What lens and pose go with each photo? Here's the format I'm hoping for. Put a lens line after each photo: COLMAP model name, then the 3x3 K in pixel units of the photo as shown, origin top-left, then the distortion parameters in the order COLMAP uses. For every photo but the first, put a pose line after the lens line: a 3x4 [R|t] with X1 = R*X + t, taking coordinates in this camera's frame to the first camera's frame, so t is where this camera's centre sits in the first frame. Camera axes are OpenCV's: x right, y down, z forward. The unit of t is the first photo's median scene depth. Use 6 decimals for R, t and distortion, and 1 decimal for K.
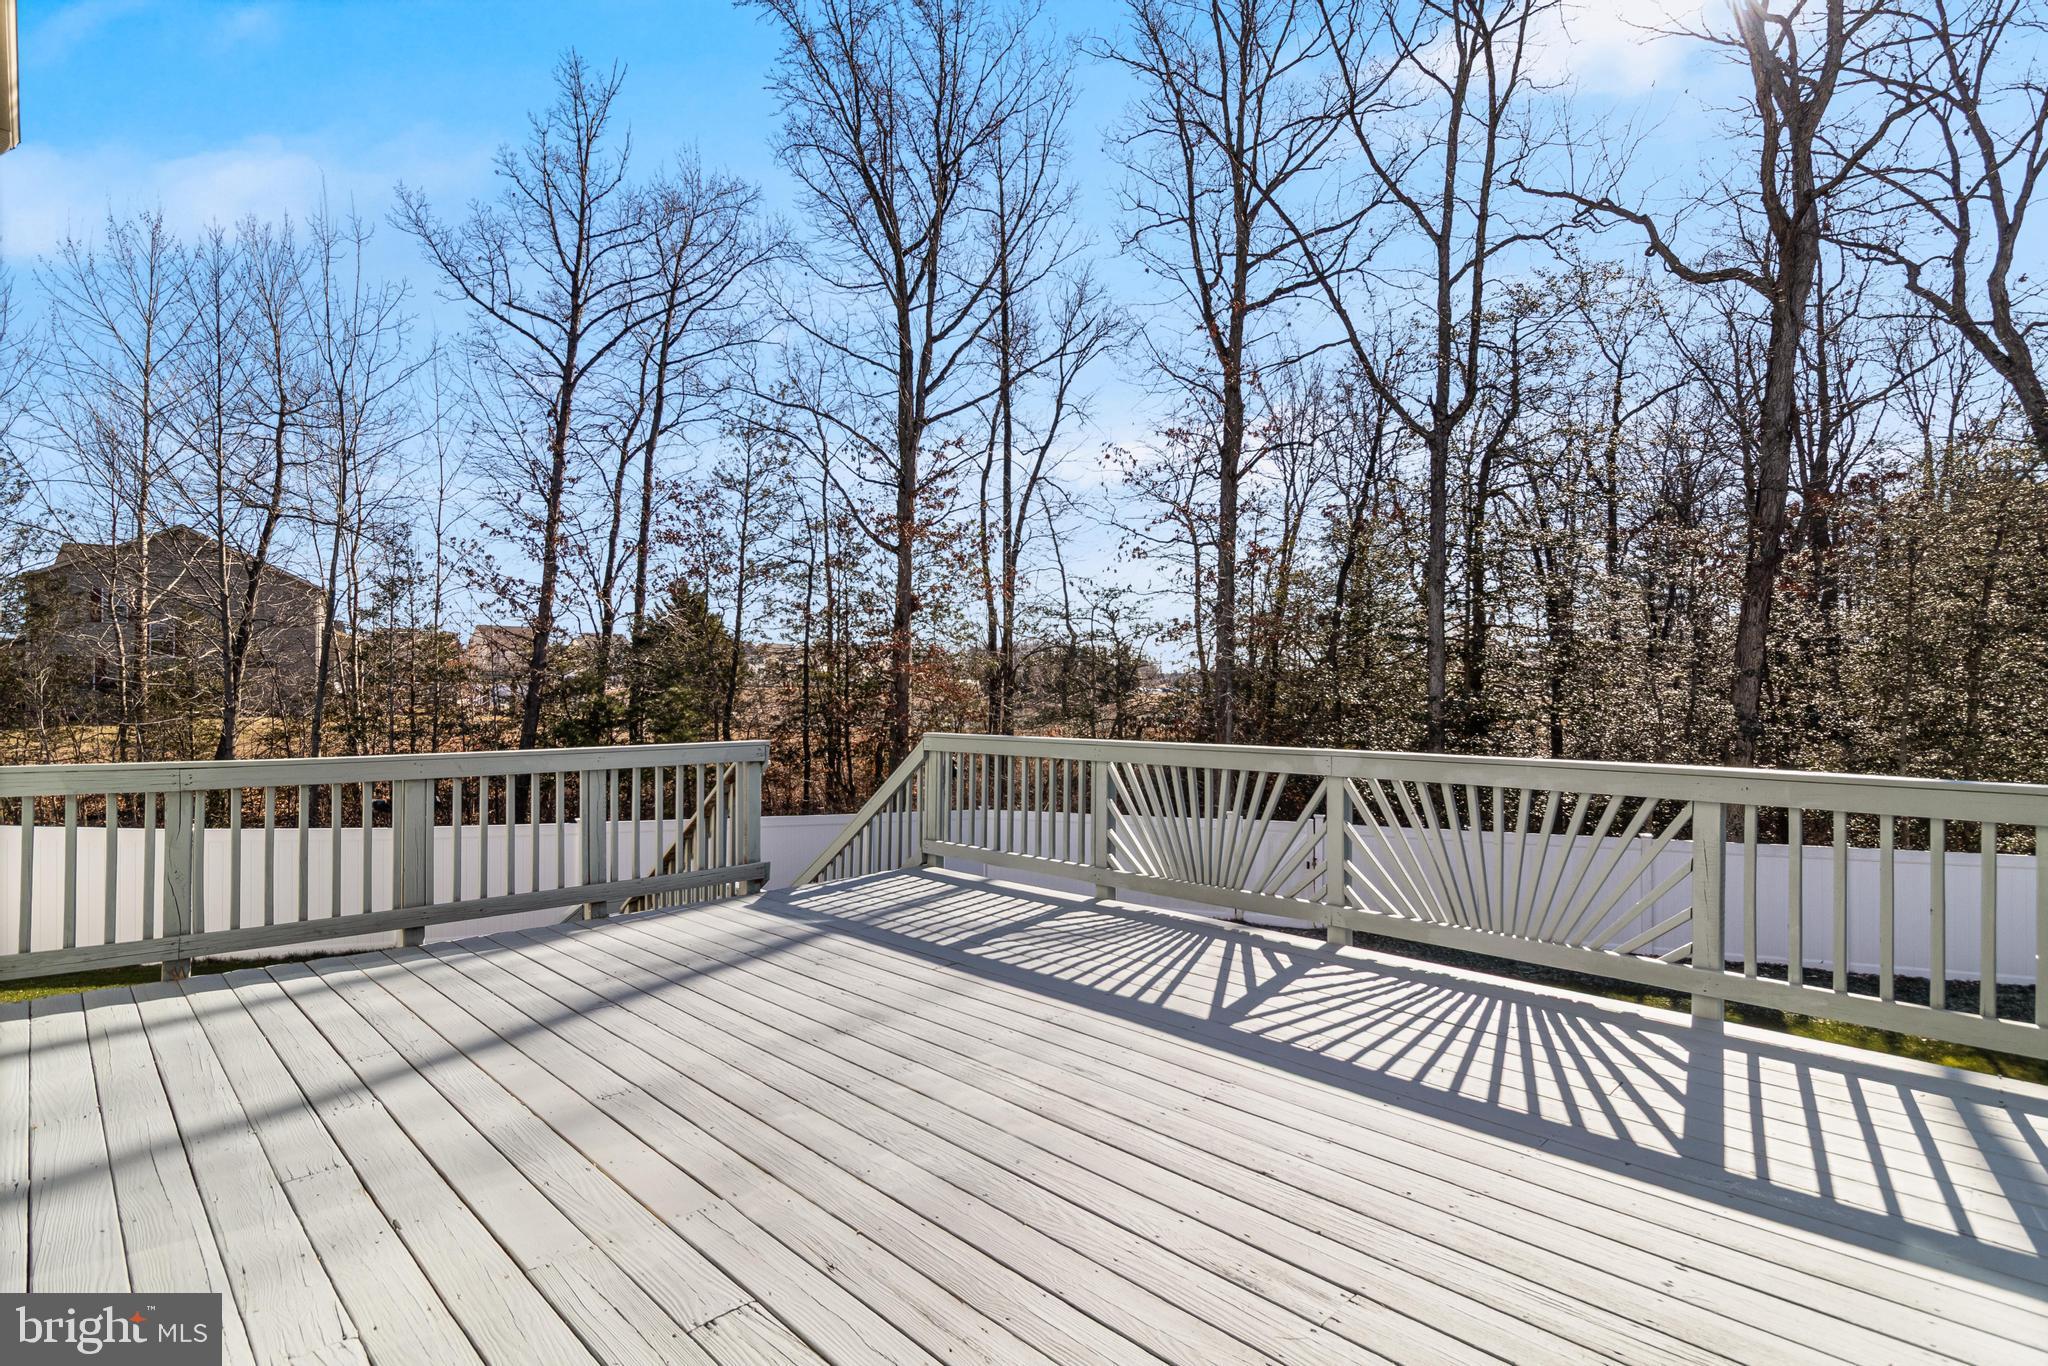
lens RADIAL K [[1009.2, 0, 1024.0], [0, 1009.2, 683.0], [0, 0, 1]] dist [-0.002035, -0.000451]
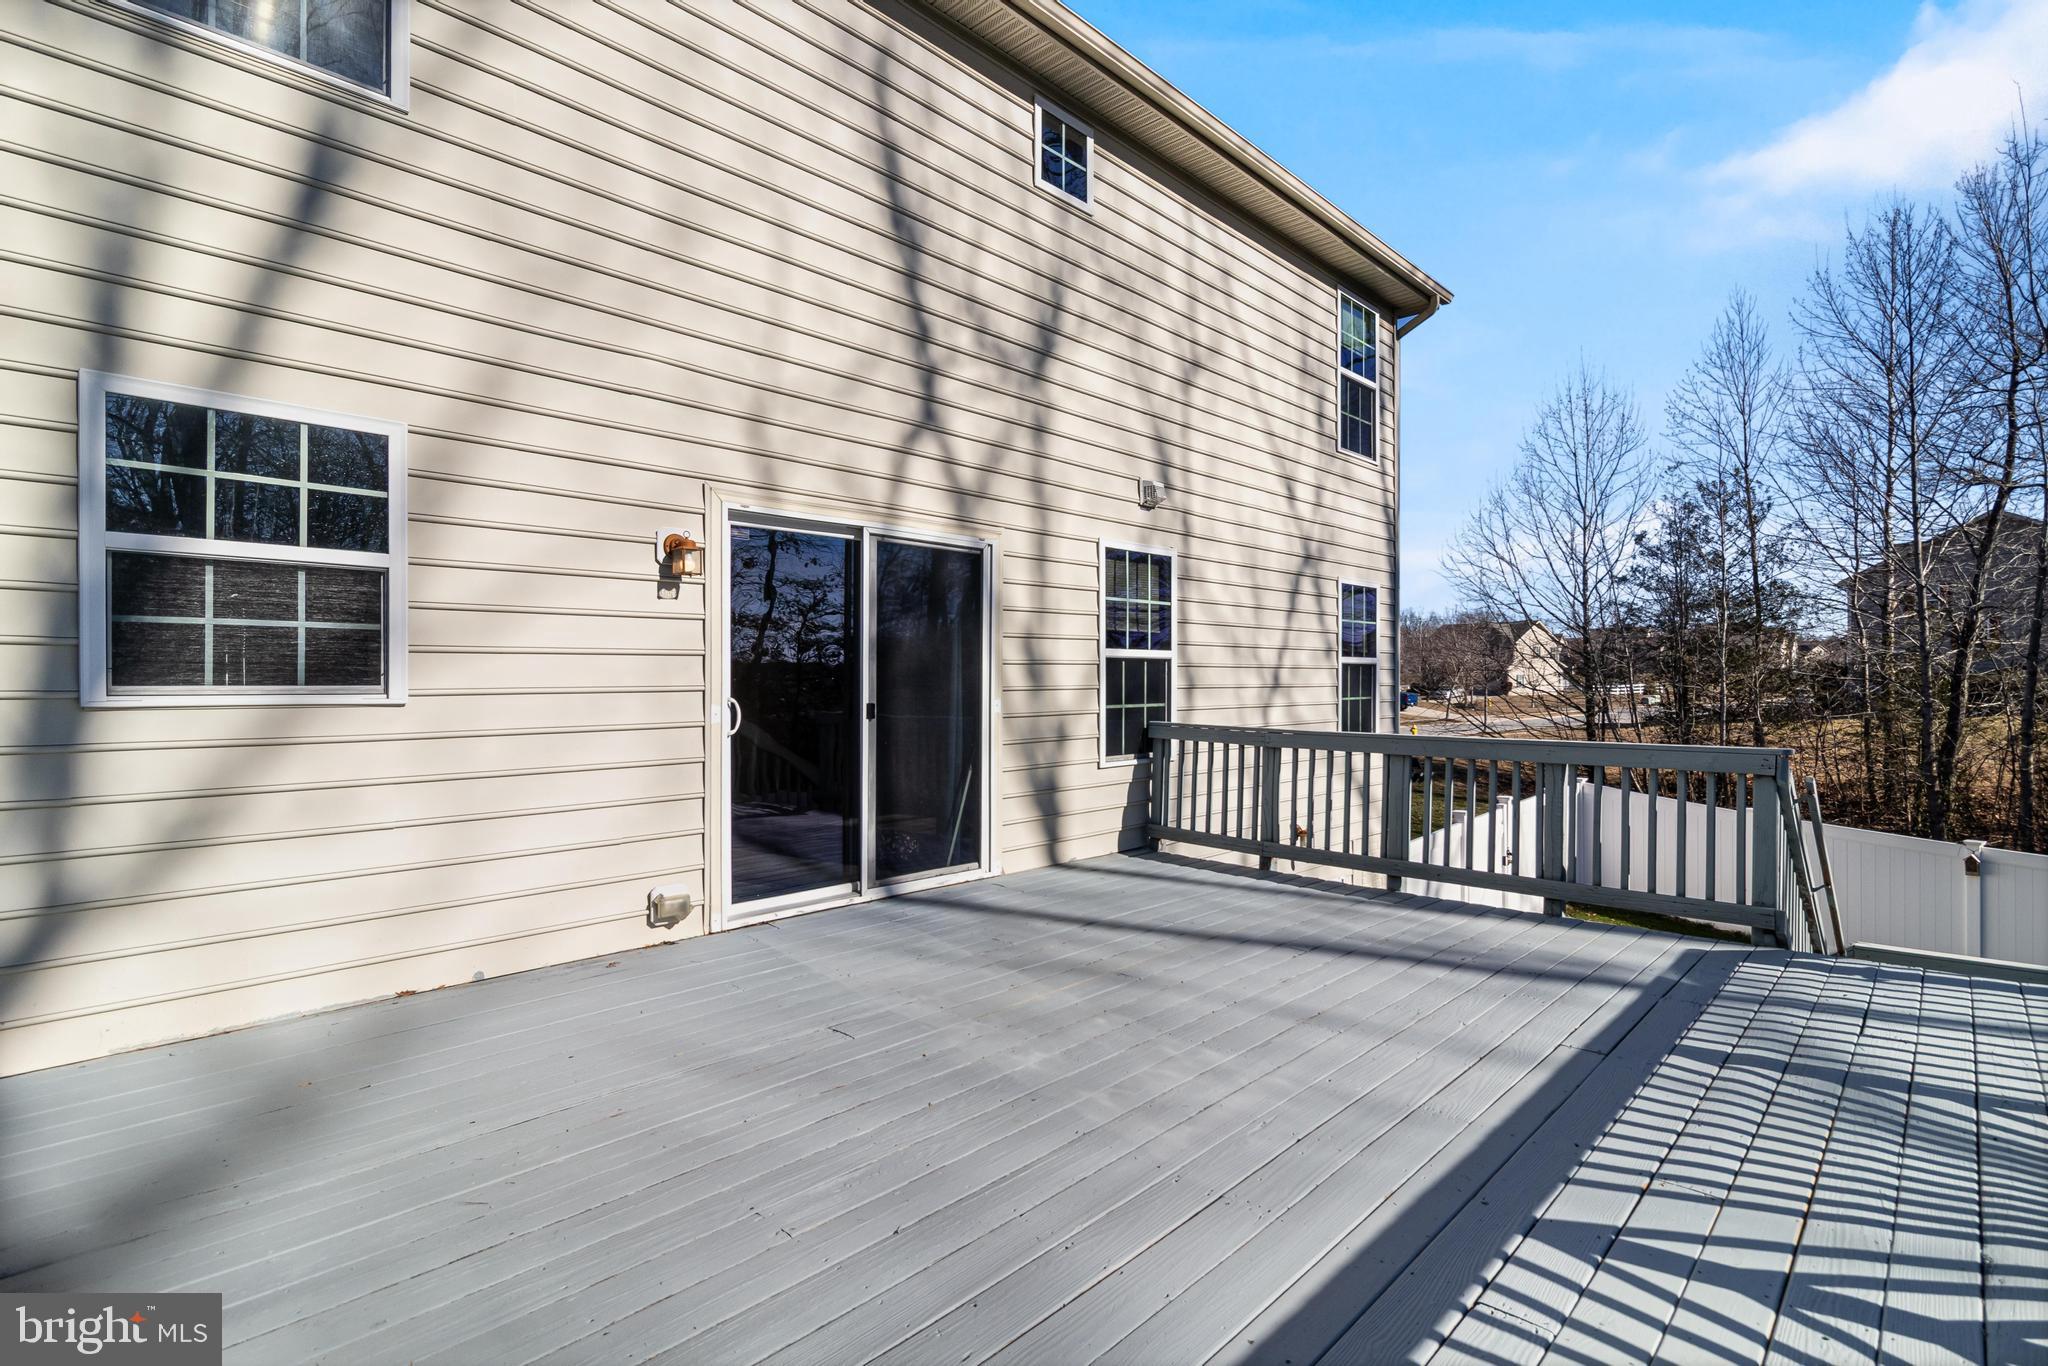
lens RADIAL K [[1009.2, 0, 1024.0], [0, 1009.2, 683.0], [0, 0, 1]] dist [-0.002035, -0.000451]
pose [[0.042538, 0.003186, -0.999090, 0.664907], [0.001841, 0.999993, 0.003268, 0.006828], [0.999093, -0.001978, 0.042531, 0.570653]]
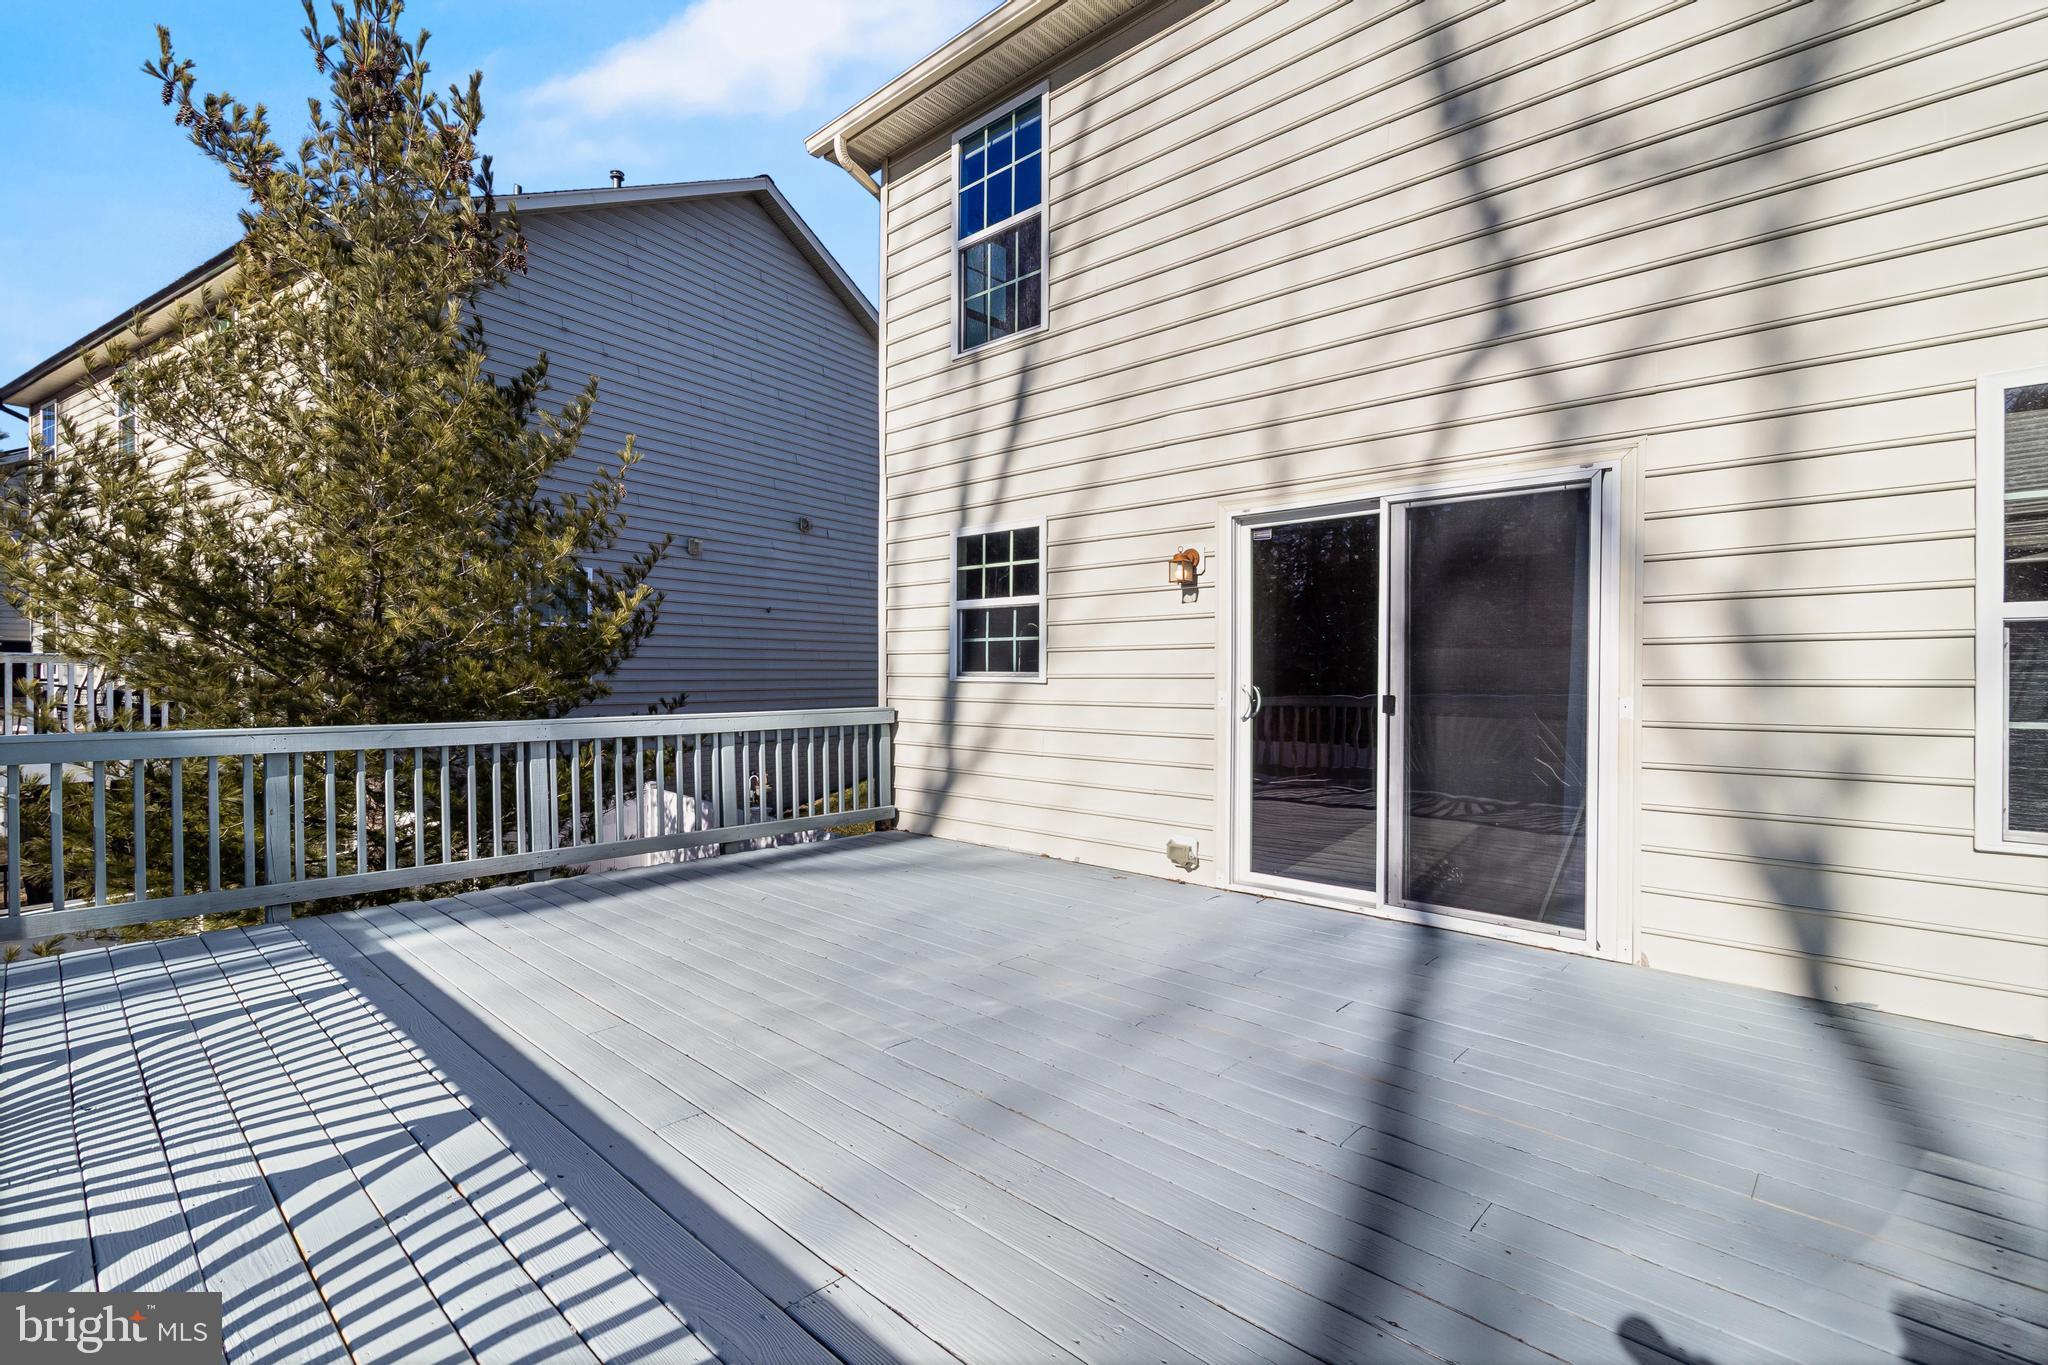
lens RADIAL K [[942.9, 0, 1027.3], [0, 942.9, 677.7], [0, 0, 1]] dist [0.001751, -0.000160]
pose [[-0.999272, -0.001811, -0.038116, -0.155977], [-0.001985, 0.999988, 0.004531, 0.012506], [0.038107, 0.004604, -0.999263, 1.446543]]
